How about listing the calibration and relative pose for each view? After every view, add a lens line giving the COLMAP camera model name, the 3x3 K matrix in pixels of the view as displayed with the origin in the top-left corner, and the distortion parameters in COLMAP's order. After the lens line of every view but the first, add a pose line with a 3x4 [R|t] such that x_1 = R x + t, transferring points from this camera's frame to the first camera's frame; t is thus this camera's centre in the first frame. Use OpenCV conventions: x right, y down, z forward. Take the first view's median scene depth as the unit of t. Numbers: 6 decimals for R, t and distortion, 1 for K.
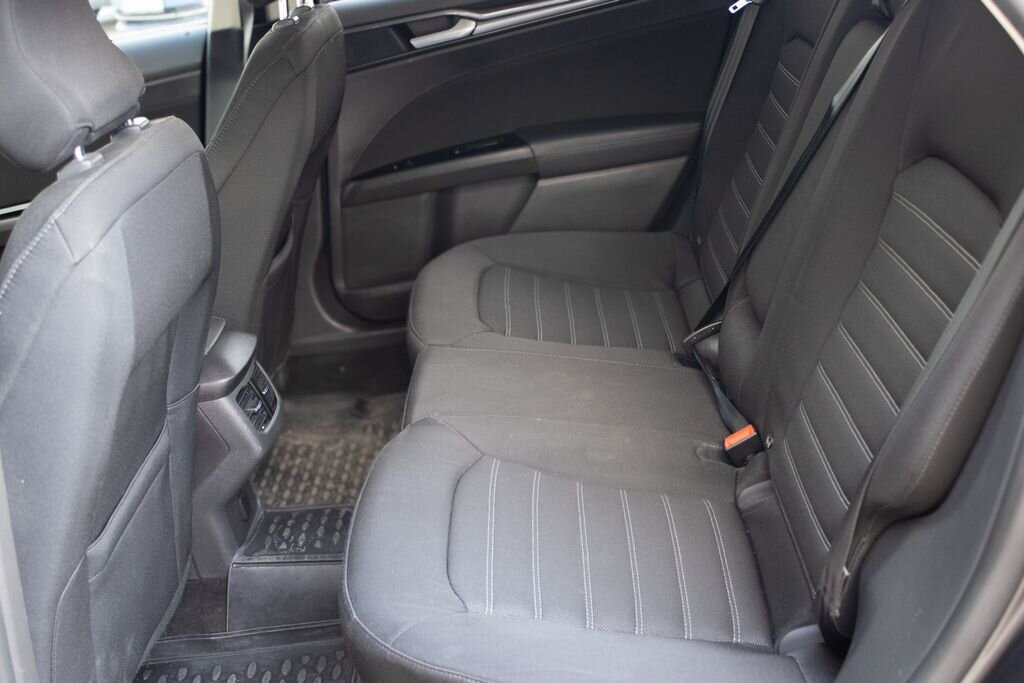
lens RADIAL K [[1217.1, 0, 512.0], [0, 1217.1, 341.5], [0, 0, 1]] dist [-0.099083, 0.100622]
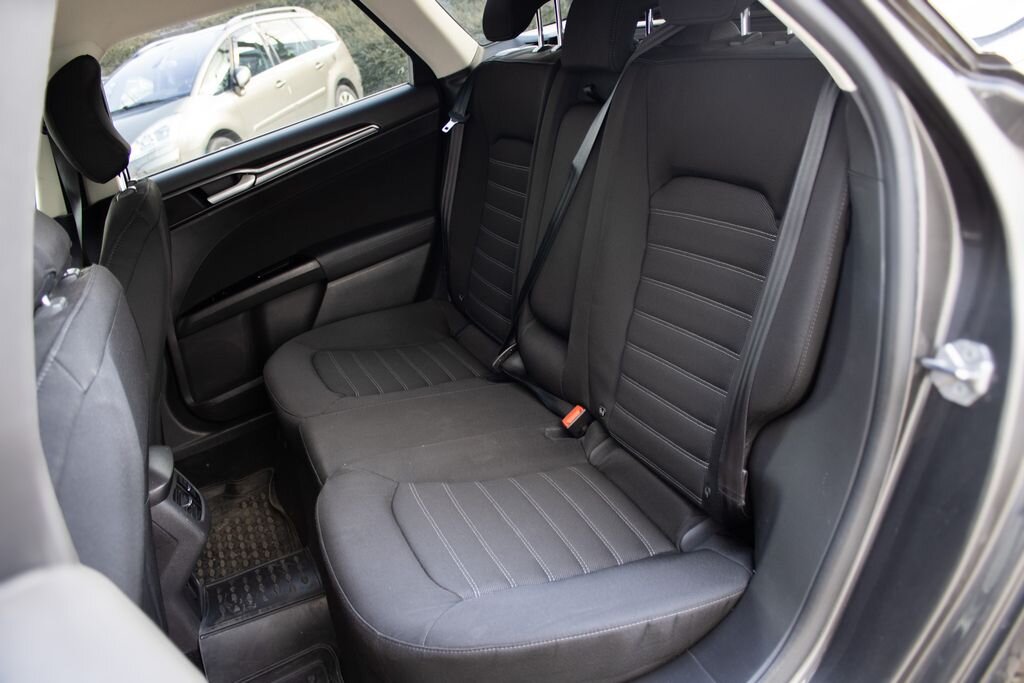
lens RADIAL K [[844.5, 0, 512.0], [0, 844.5, 341.5], [0, 0, 1]] dist [-0.176913, 0.173510]
pose [[0.913491, -0.237028, 0.330683, -0.143454], [0.260218, 0.965172, -0.027019, 0.005698], [-0.312762, 0.110732, 0.943355, 0.115905]]
